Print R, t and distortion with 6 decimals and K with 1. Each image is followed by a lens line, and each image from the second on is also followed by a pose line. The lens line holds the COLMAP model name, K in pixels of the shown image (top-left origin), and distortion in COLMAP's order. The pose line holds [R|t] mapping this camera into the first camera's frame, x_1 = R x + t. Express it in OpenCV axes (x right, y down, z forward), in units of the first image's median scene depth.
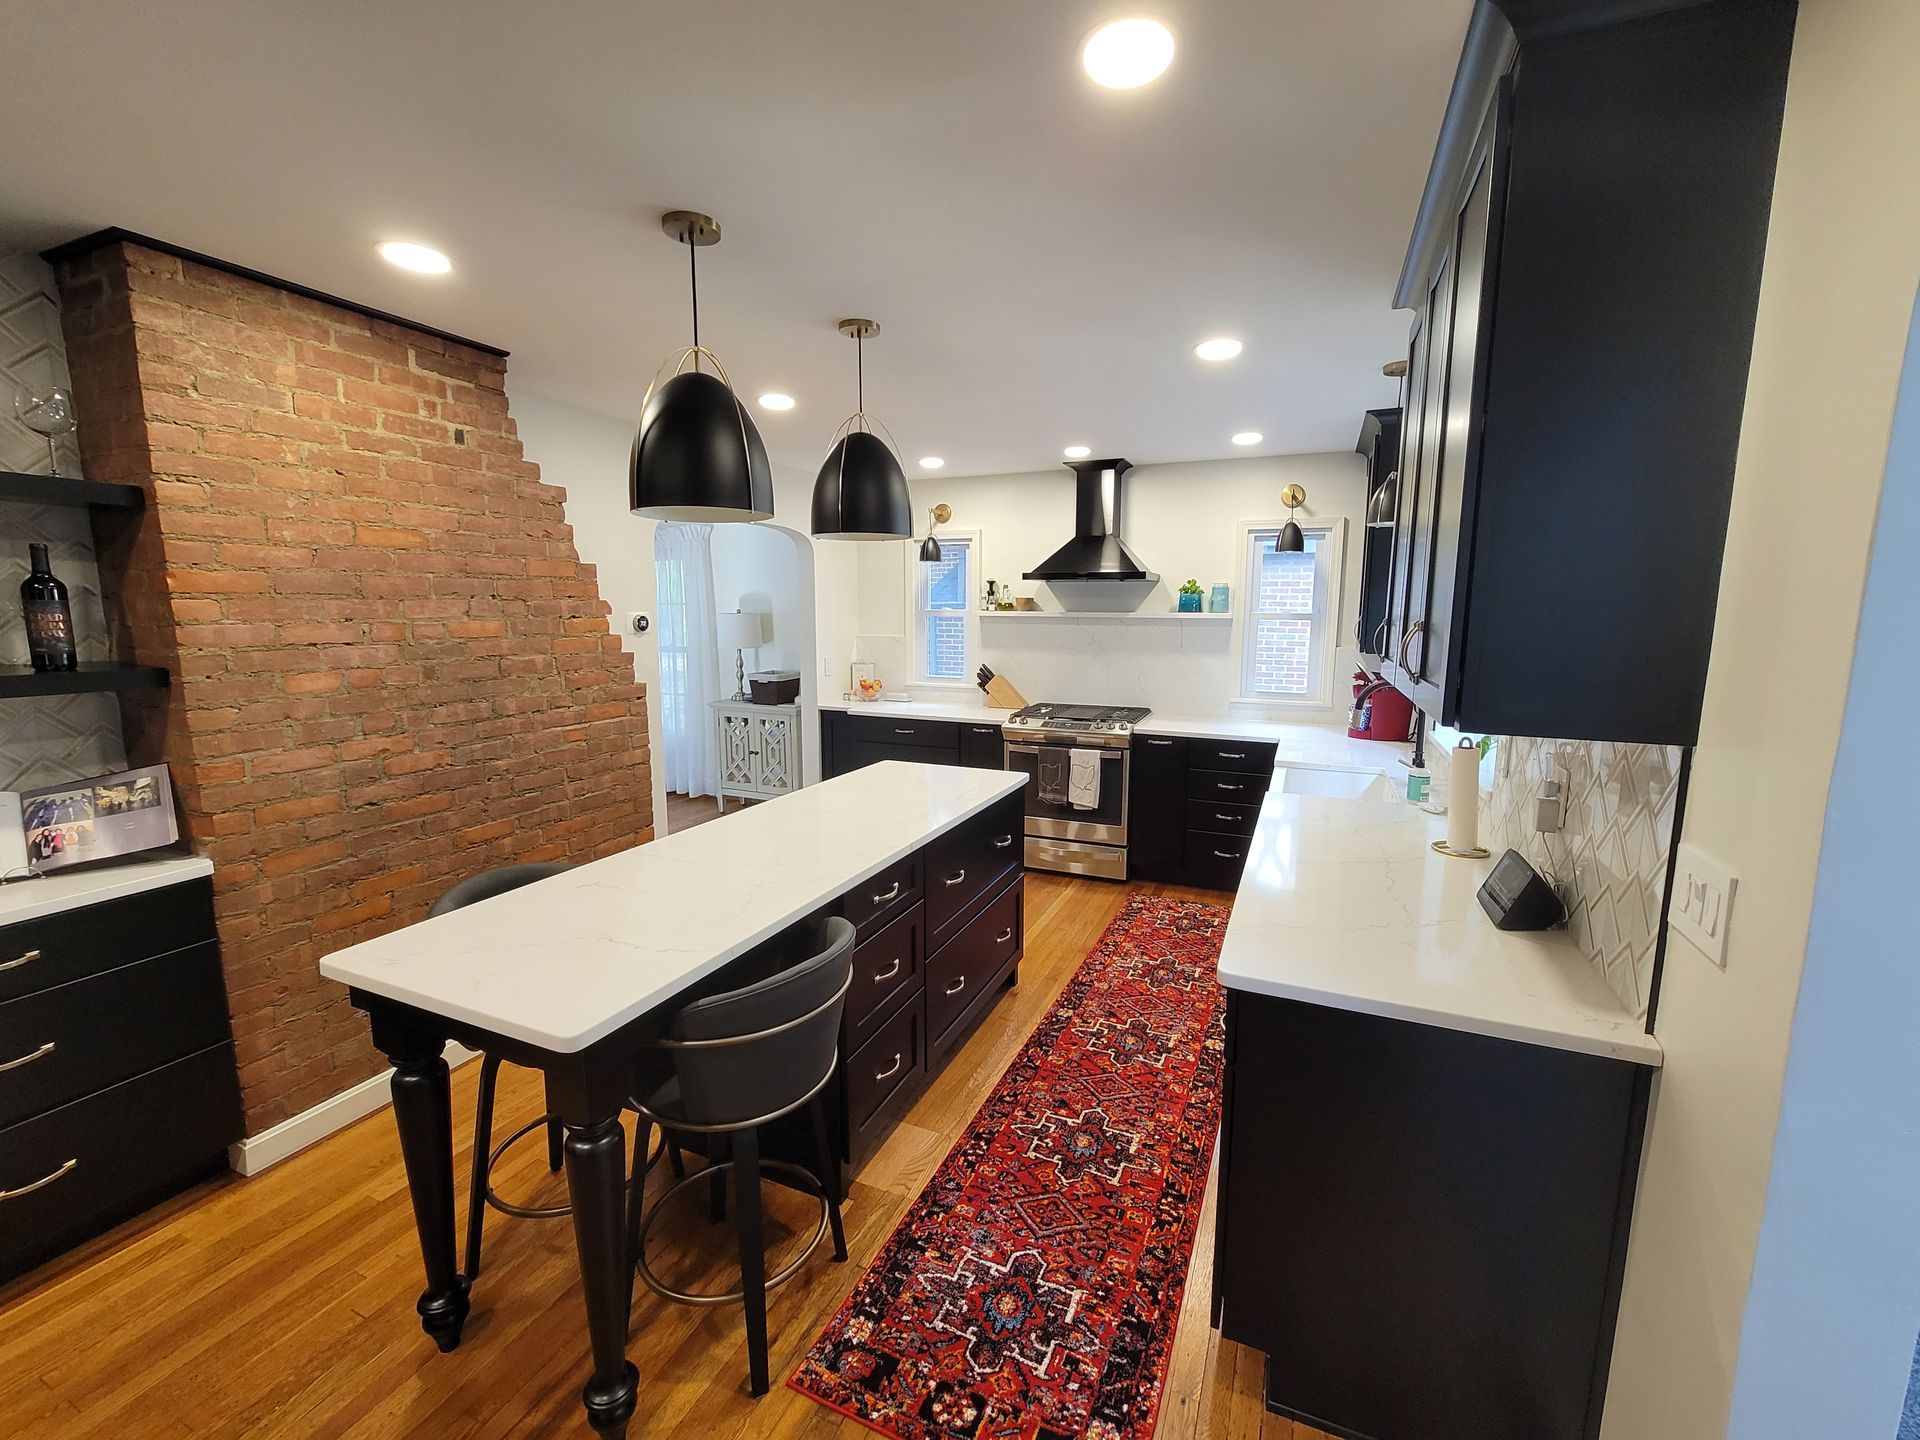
lens RADIAL K [[774.7, 0, 966.6], [0, 774.7, 721.9], [0, 0, 1]] dist [0.000002, 0.000100]
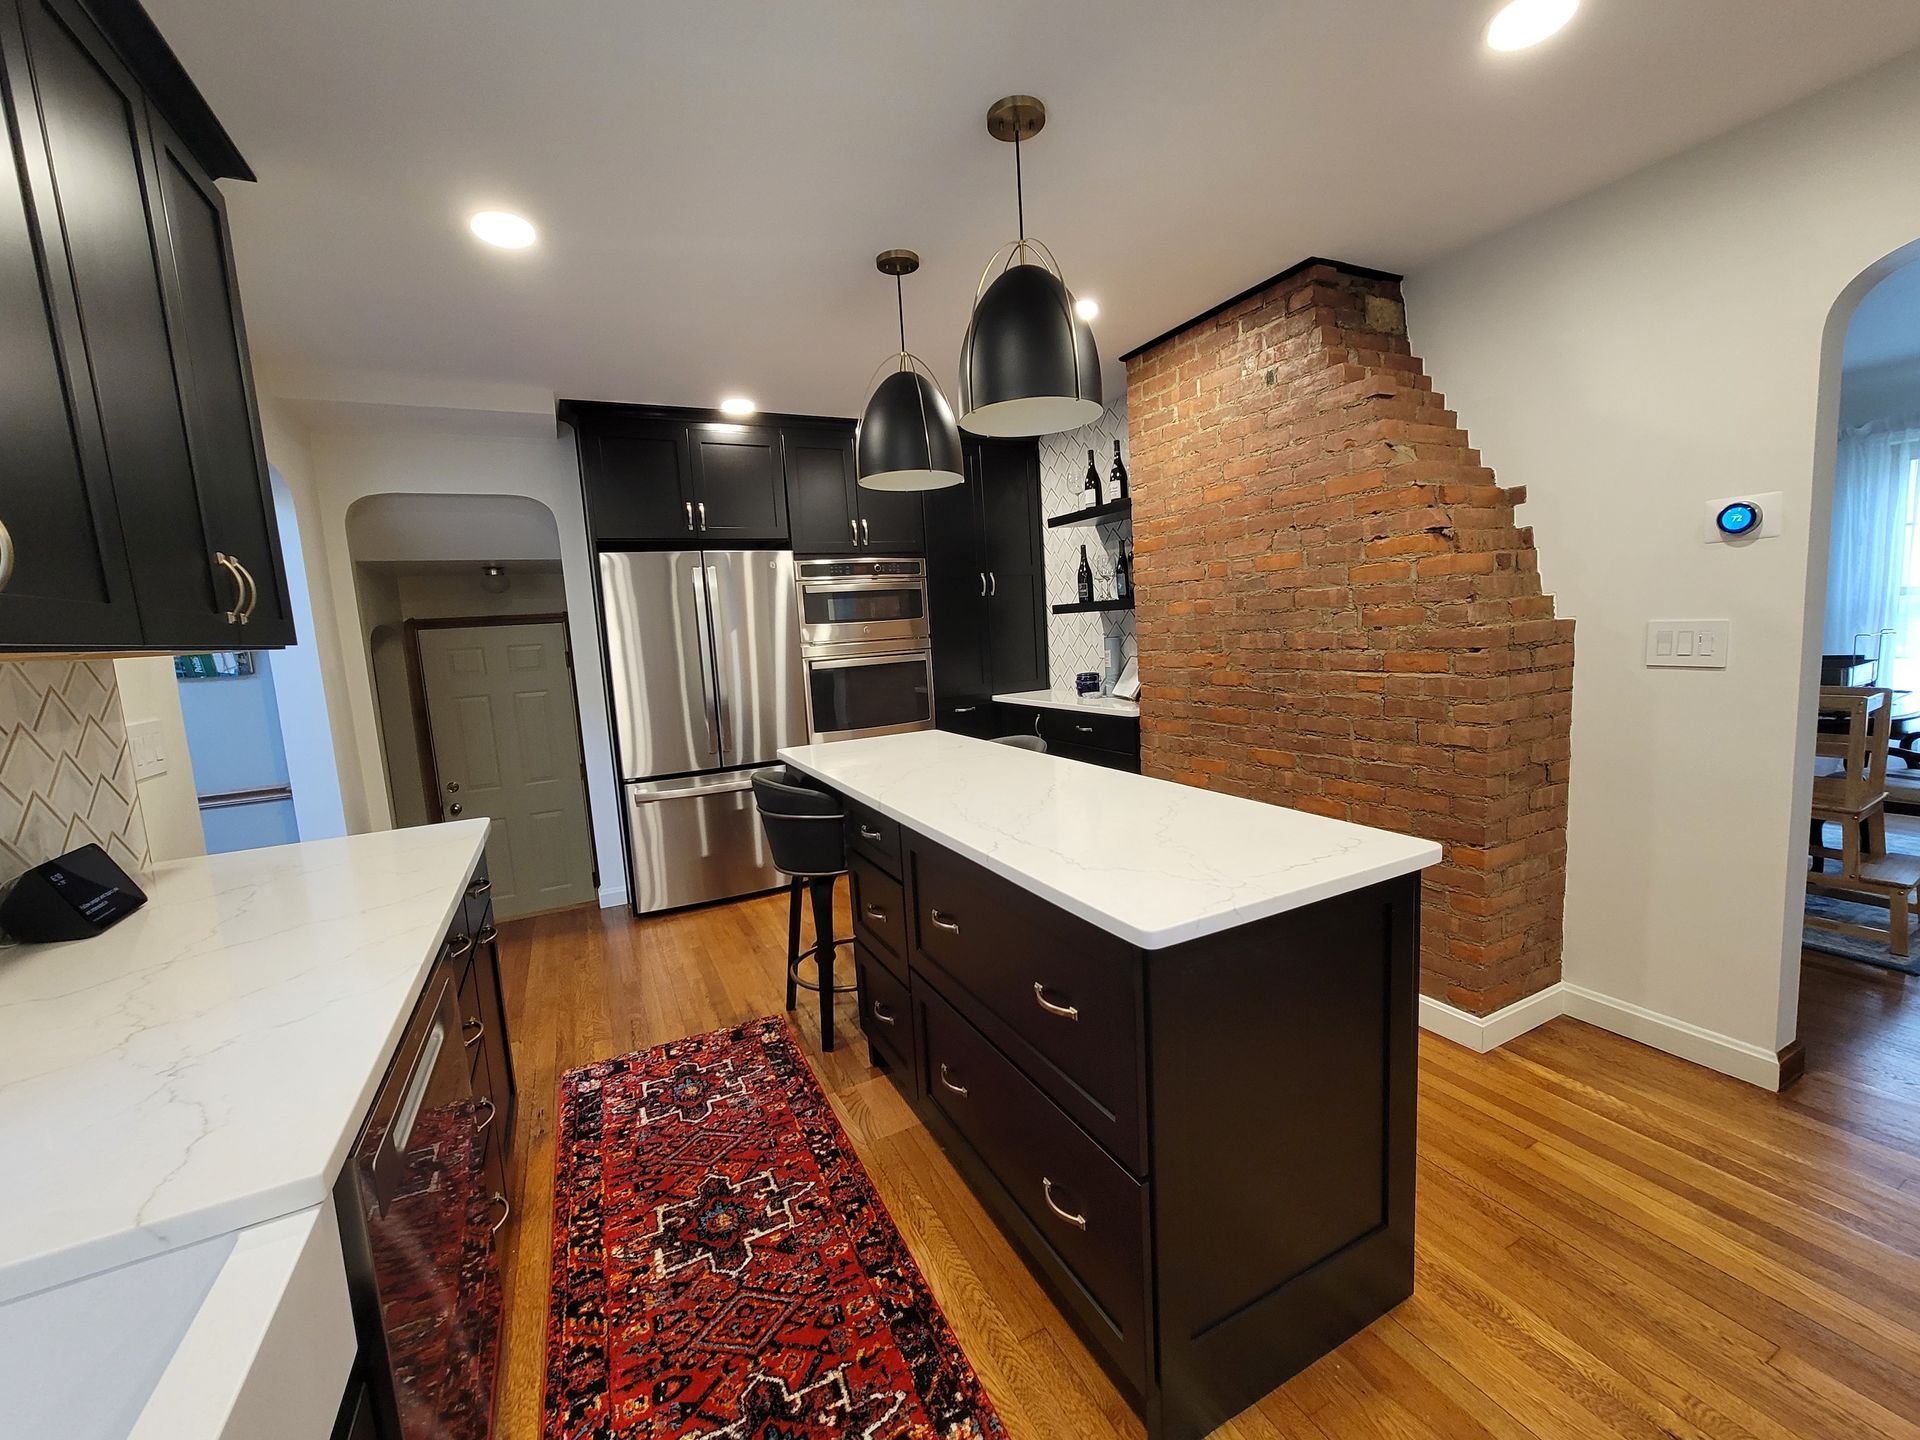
lens RADIAL K [[774.7, 0, 962.8], [0, 774.7, 716.2], [0, 0, 1]] dist [0.000002, 0.000100]
pose [[-0.628531, 0.123875, -0.767857, 0.491677], [-0.059021, 0.976793, 0.205893, -0.115528], [0.775542, 0.174730, -0.606633, 1.450274]]
